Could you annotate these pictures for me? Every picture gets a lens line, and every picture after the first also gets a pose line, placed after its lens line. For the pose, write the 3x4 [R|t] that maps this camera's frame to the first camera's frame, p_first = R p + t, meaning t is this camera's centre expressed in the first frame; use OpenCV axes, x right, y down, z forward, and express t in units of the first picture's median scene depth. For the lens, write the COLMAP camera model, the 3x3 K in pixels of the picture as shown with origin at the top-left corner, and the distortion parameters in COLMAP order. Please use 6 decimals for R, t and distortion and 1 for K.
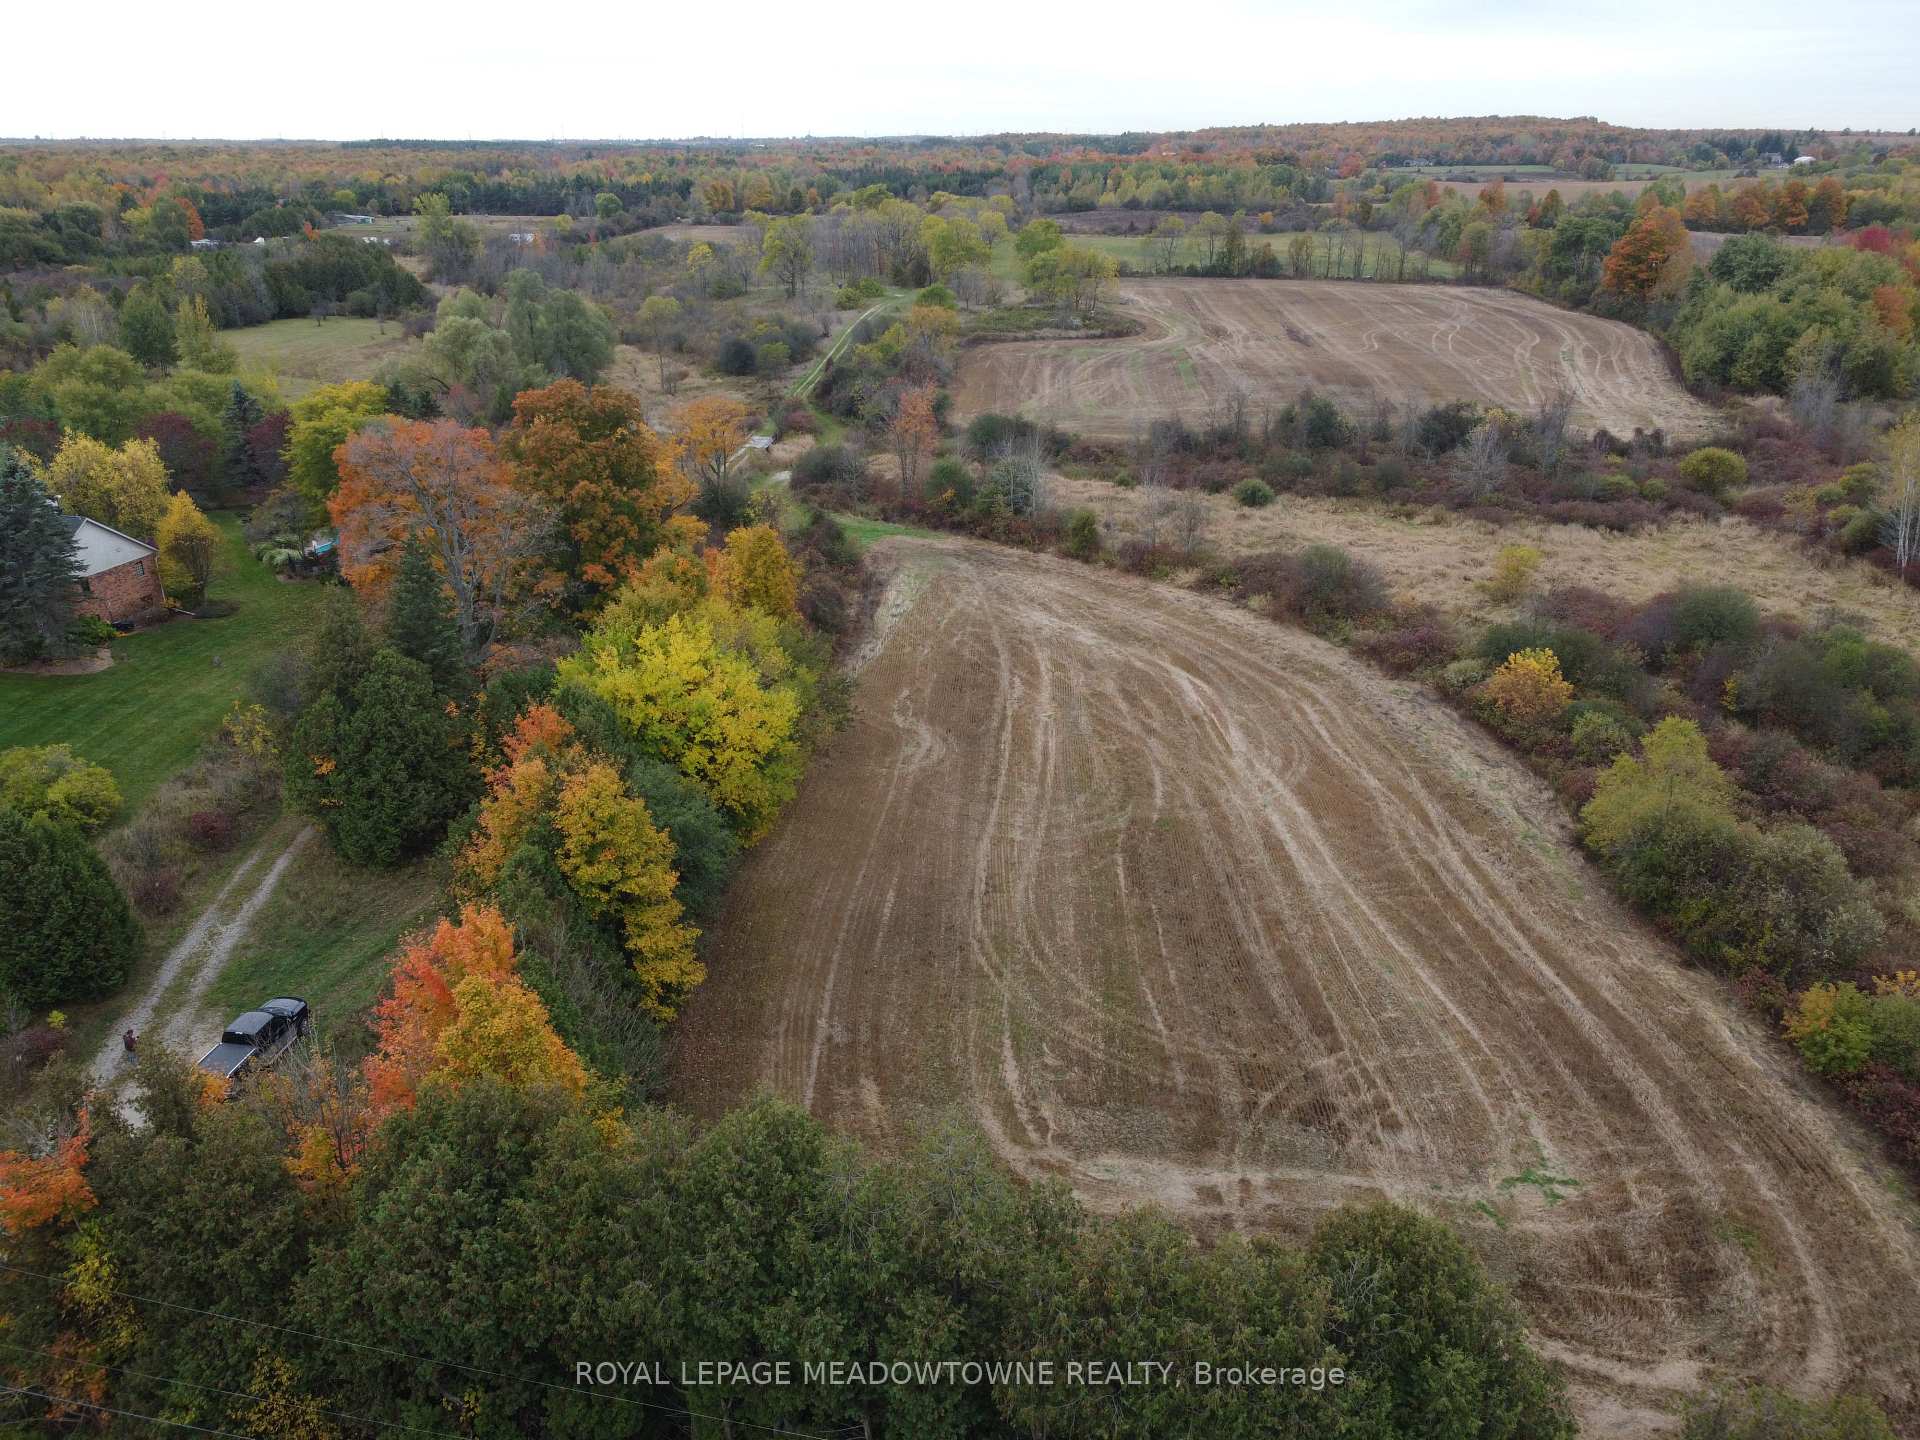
lens RADIAL K [[1451.6, 0, 957.1], [0, 1451.6, 716.4], [0, 0, 1]] dist [0.003176, -0.005045]
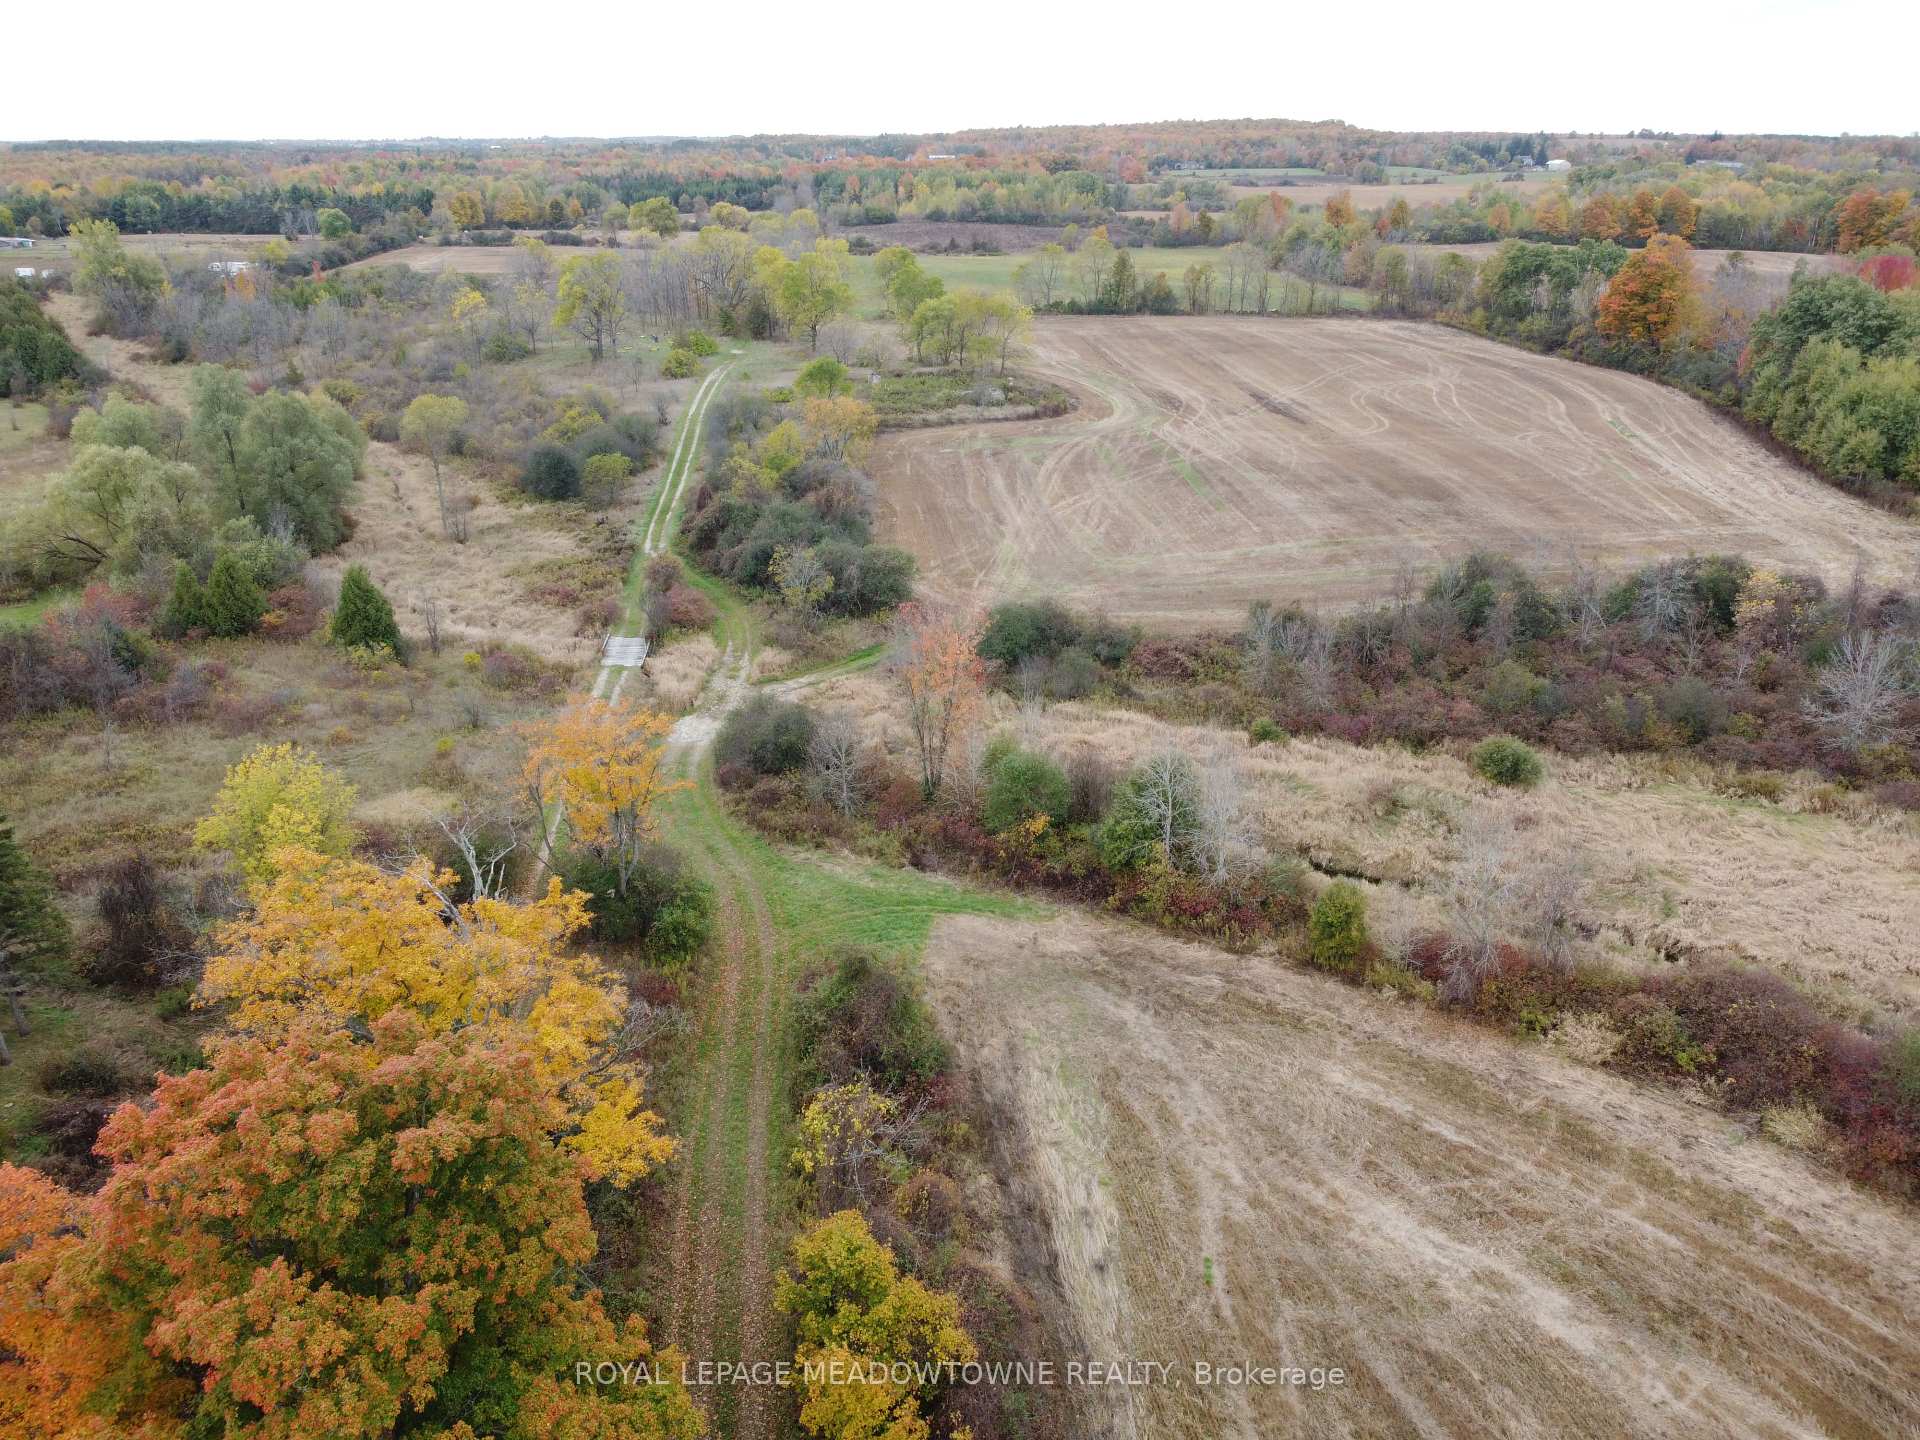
lens RADIAL K [[1451.6, 0, 957.1], [0, 1451.6, 716.4], [0, 0, 1]] dist [0.003176, -0.005045]
pose [[0.986521, -0.059464, 0.152449, -0.110938], [0.059501, 0.998219, 0.004327, -0.186404], [-0.152435, 0.004802, 0.988302, 0.434614]]
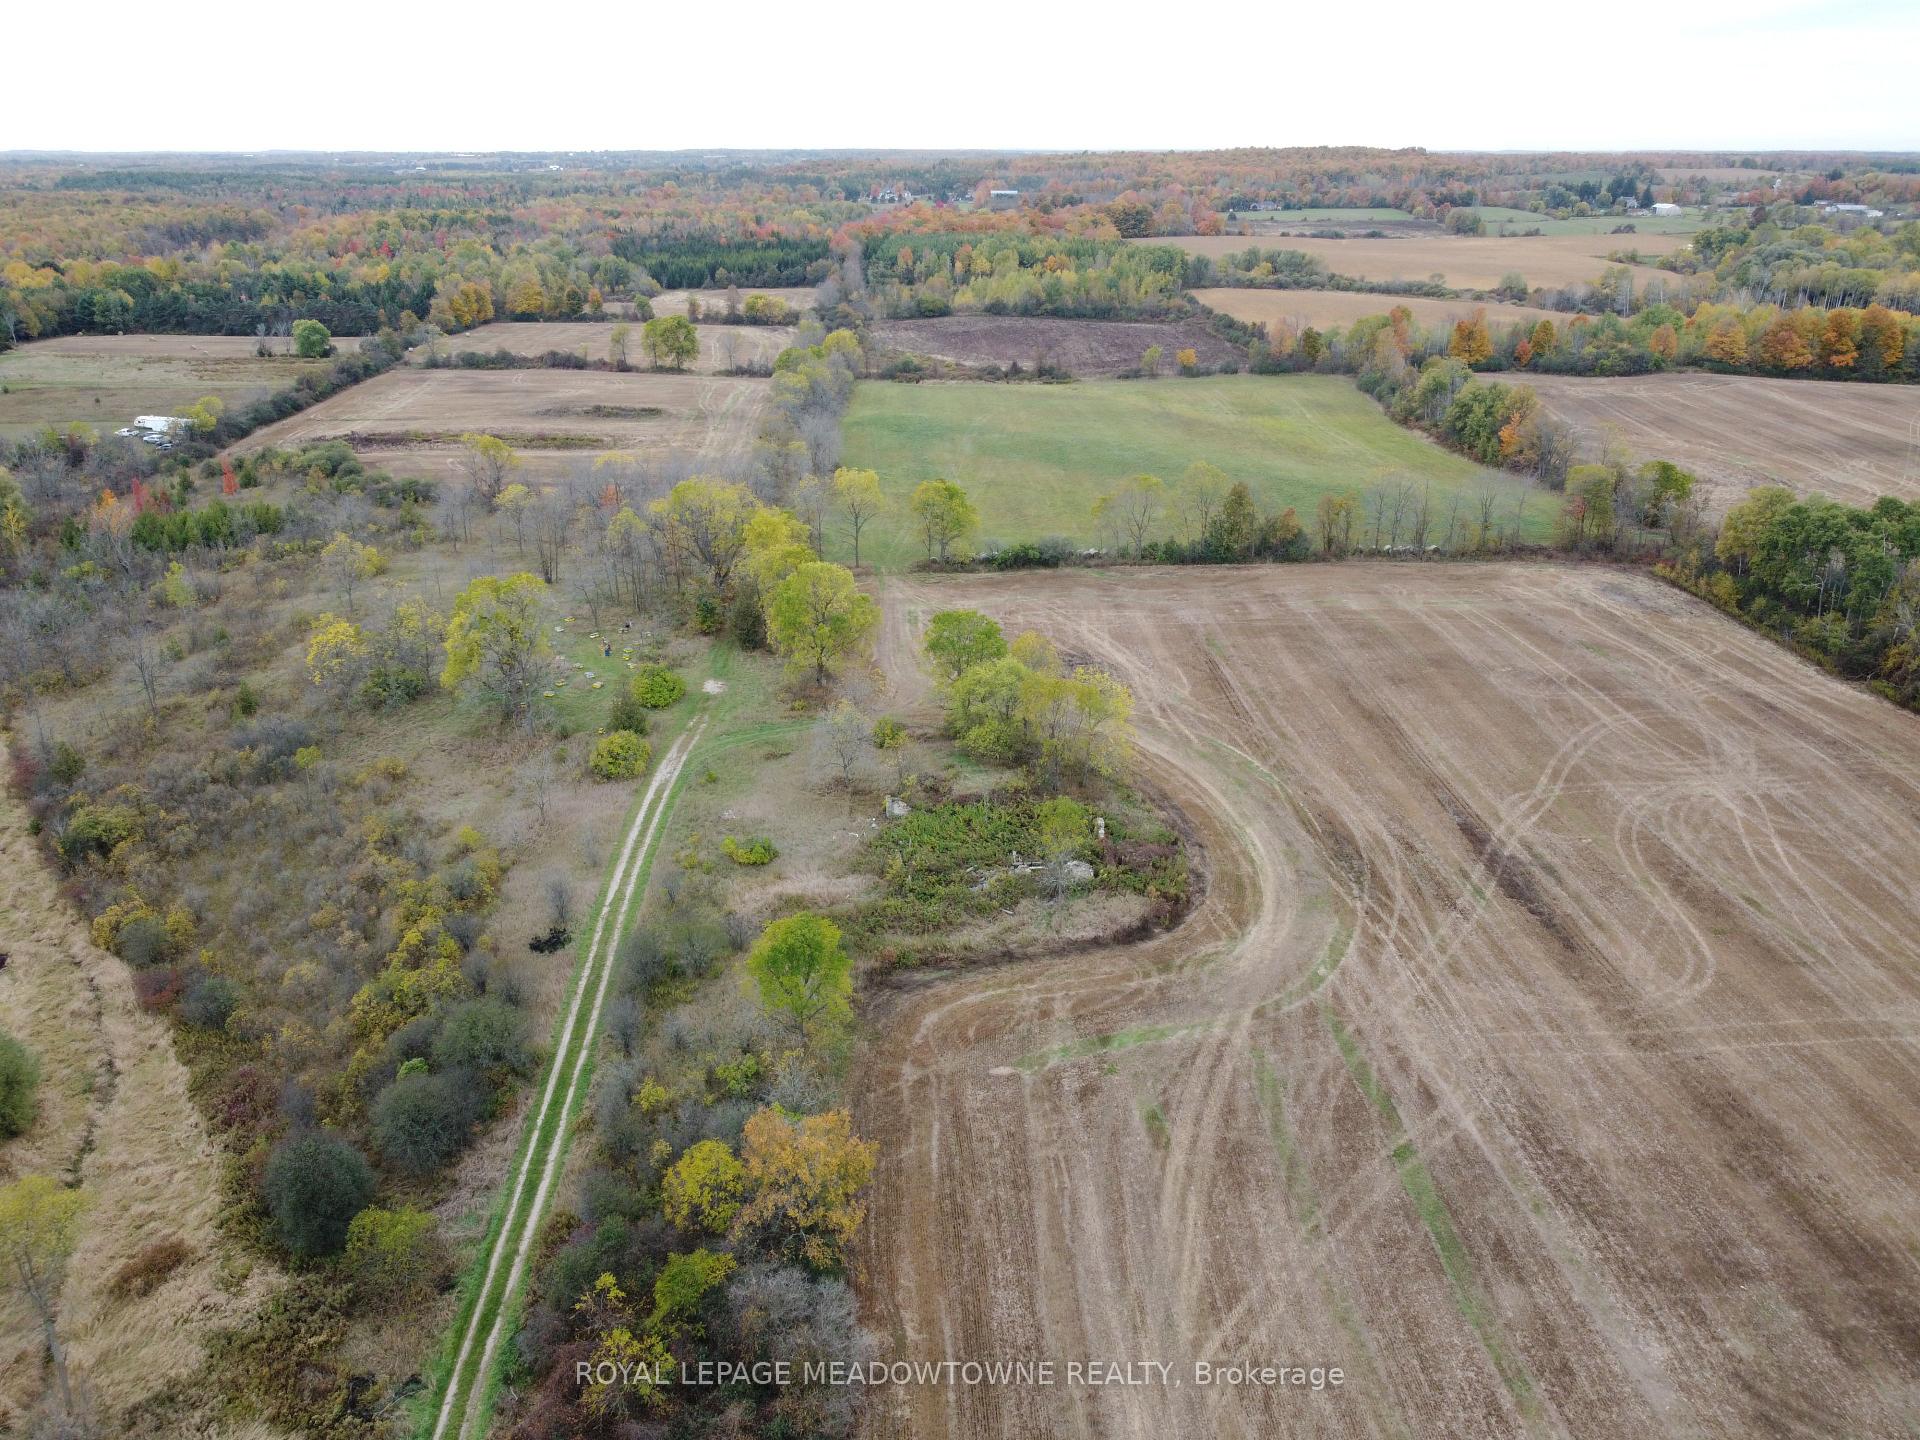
lens RADIAL K [[1451.6, 0, 957.1], [0, 1451.6, 716.4], [0, 0, 1]] dist [0.003176, -0.005045]
pose [[0.992277, -0.045460, 0.115407, -0.023530], [0.045967, 0.998941, -0.001739, -0.561638], [-0.115206, 0.007031, 0.993317, 0.890848]]
